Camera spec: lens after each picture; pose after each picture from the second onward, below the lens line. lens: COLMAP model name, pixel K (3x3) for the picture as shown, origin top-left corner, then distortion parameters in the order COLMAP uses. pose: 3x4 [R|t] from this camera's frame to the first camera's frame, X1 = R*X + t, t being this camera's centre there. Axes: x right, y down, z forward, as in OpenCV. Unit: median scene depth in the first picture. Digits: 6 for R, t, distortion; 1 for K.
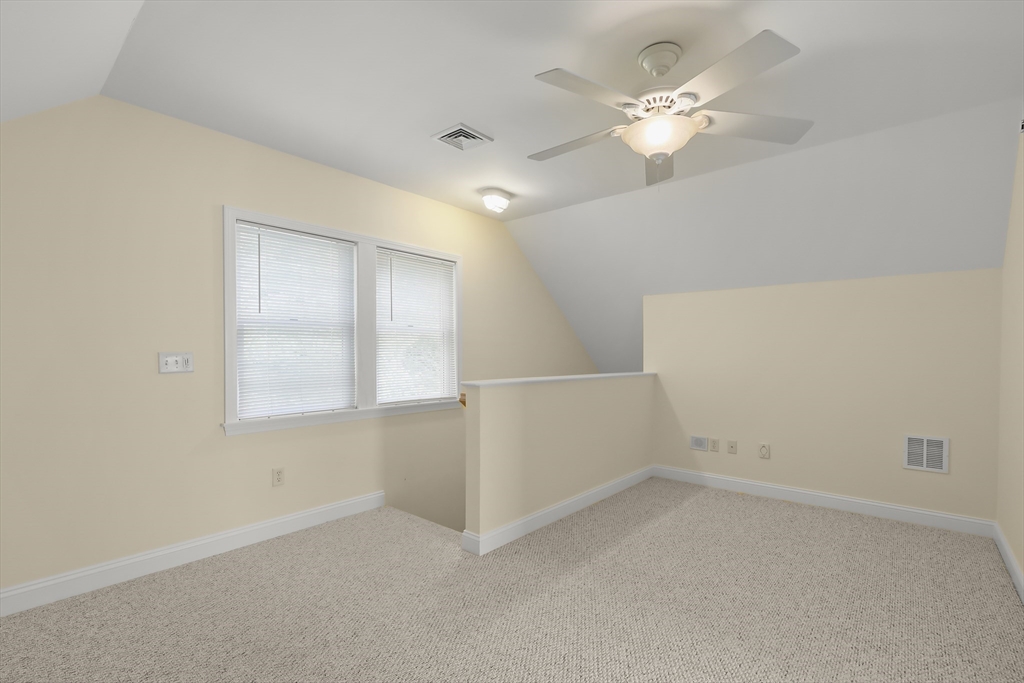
lens RADIAL K [[465.1, 0, 513.3], [0, 465.1, 344.2], [0, 0, 1]] dist [0.000232, 0.000343]
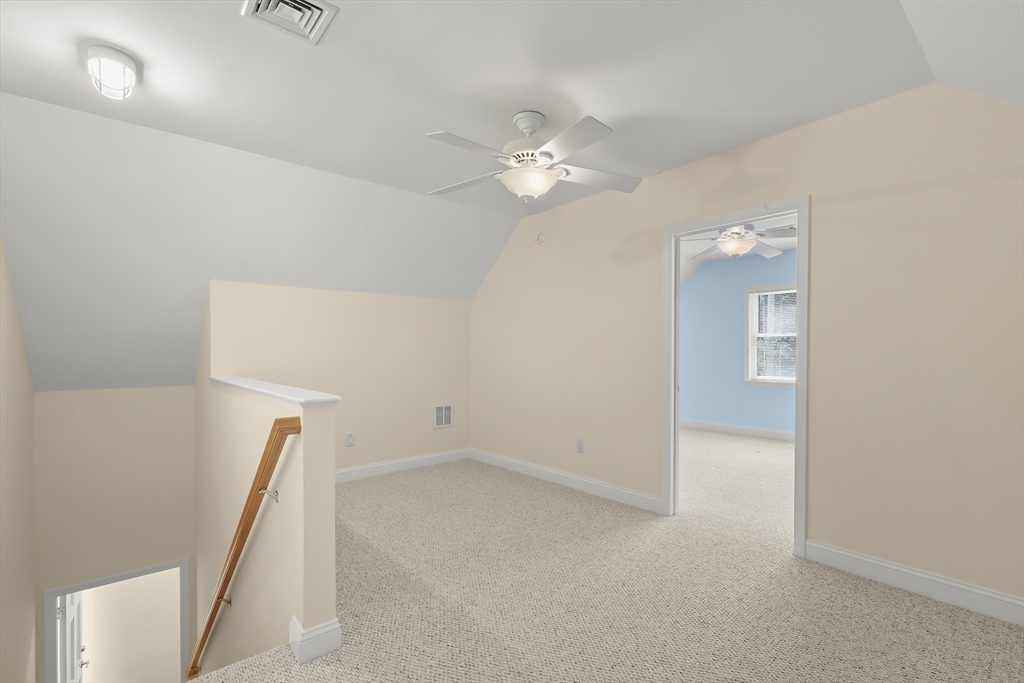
lens RADIAL K [[465.1, 0, 513.3], [0, 465.1, 346.2], [0, 0, 1]] dist [0.000232, 0.000343]
pose [[0.162098, 0.002523, 0.986771, -0.589445], [-0.007614, 0.999970, -0.001306, 0.006059], [-0.986745, -0.007301, 0.162112, 0.527748]]
